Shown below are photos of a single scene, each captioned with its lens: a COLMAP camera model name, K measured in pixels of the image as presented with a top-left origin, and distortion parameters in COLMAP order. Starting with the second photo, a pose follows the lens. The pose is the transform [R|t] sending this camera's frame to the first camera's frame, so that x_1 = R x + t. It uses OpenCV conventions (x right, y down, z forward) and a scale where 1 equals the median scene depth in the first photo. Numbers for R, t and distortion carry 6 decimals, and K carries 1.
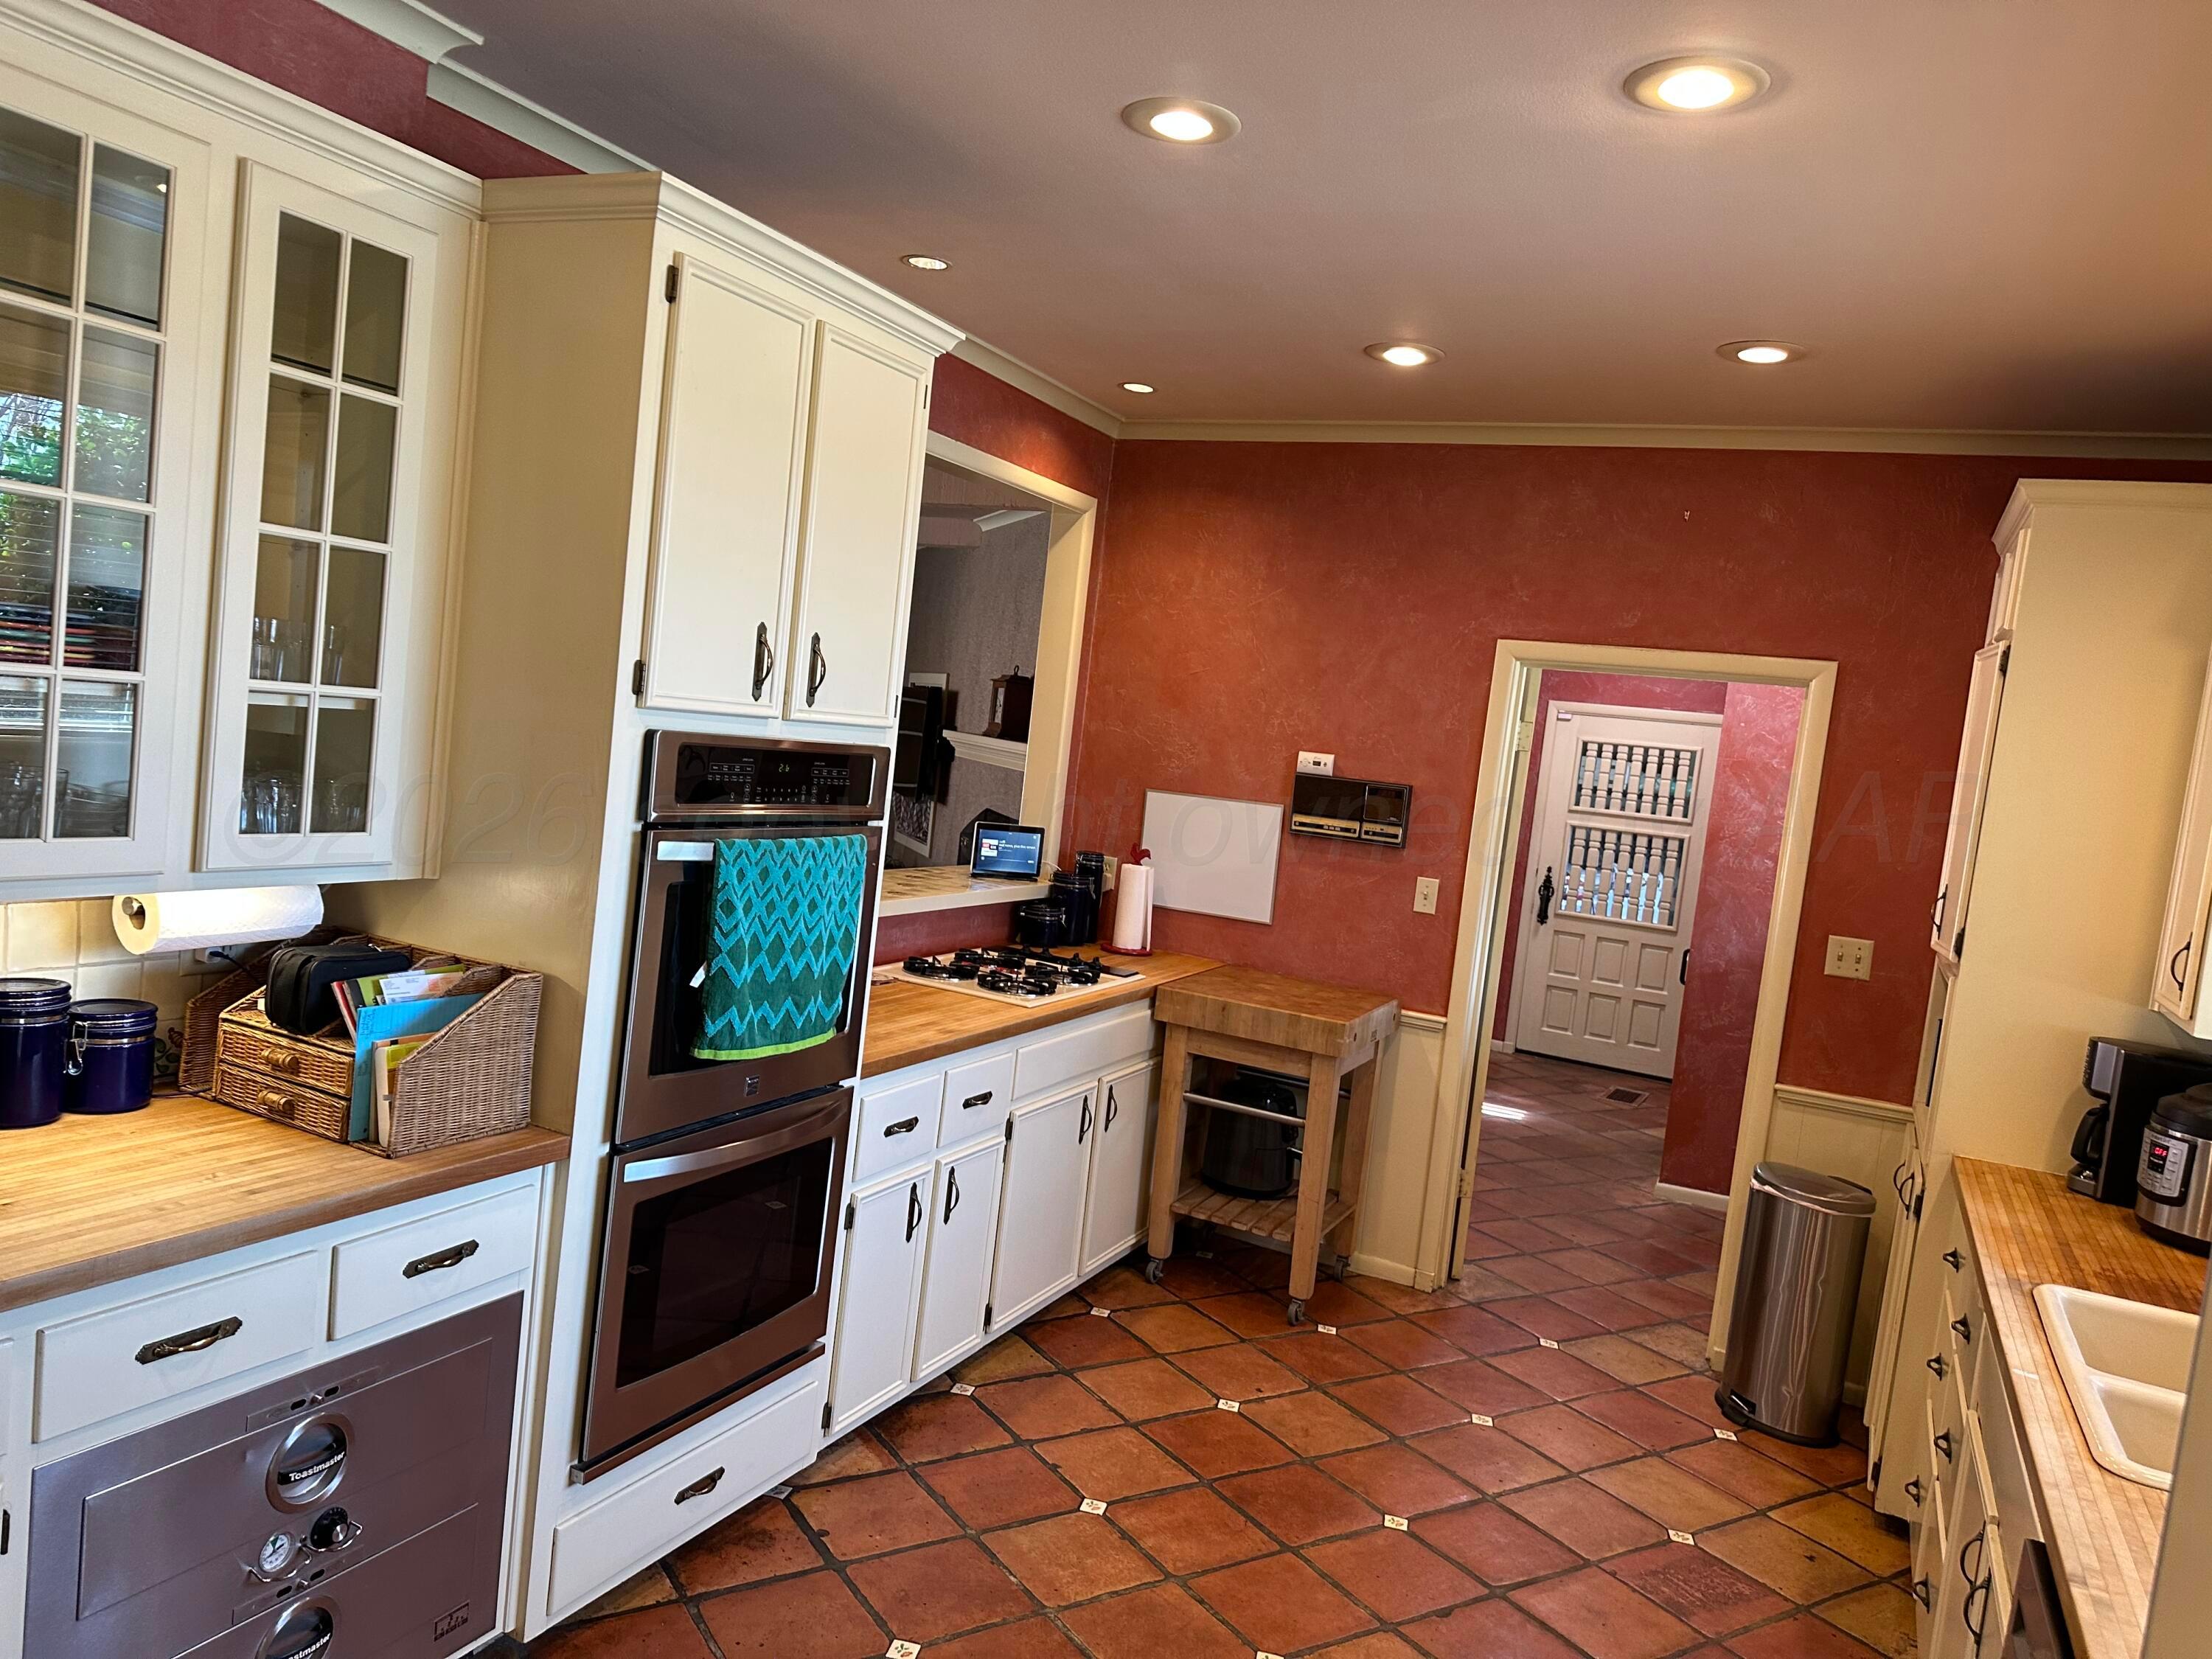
lens RADIAL K [[1545.9, 0, 1110.8], [0, 1545.9, 836.3], [0, 0, 1]] dist [0.154813, -0.208824]
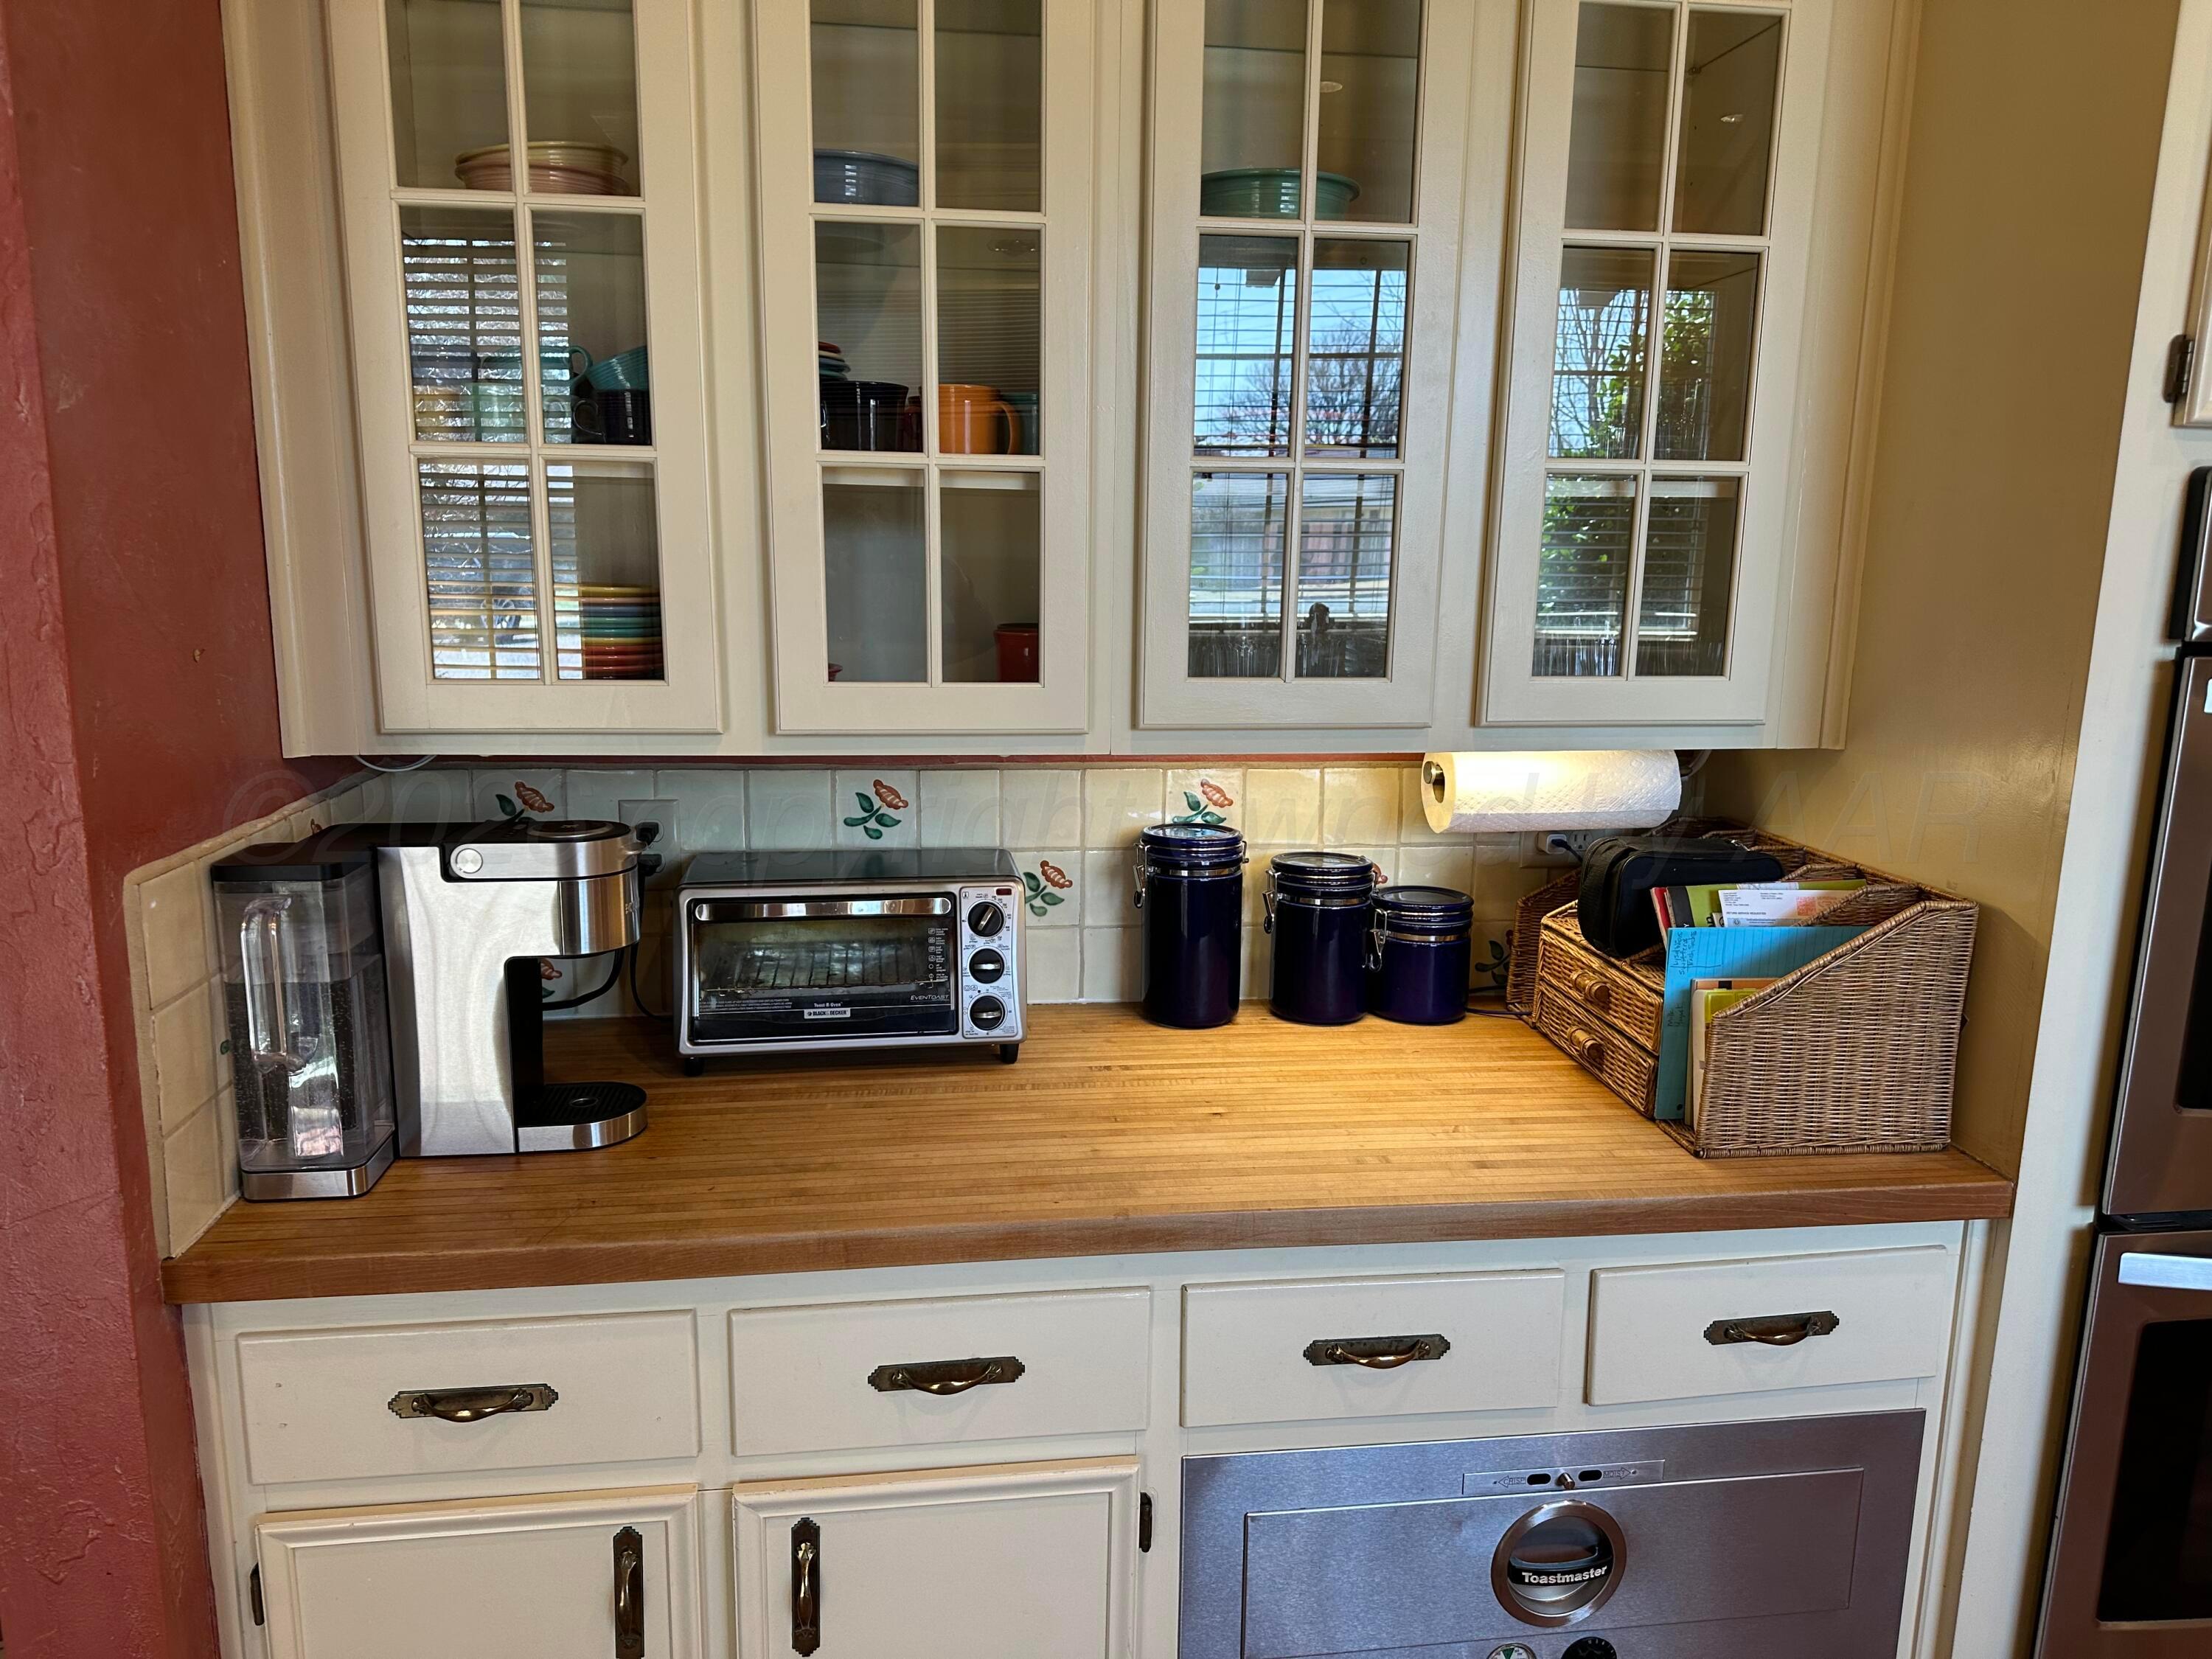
lens RADIAL K [[1531.4, 0, 1114.8], [0, 1531.4, 846.2], [0, 0, 1]] dist [0.056599, -0.066899]
pose [[0.553598, 0.054254, -0.831015, -0.056843], [-0.017112, 0.998406, 0.053782, 0.040876], [0.832609, -0.015553, 0.553644, 0.420864]]
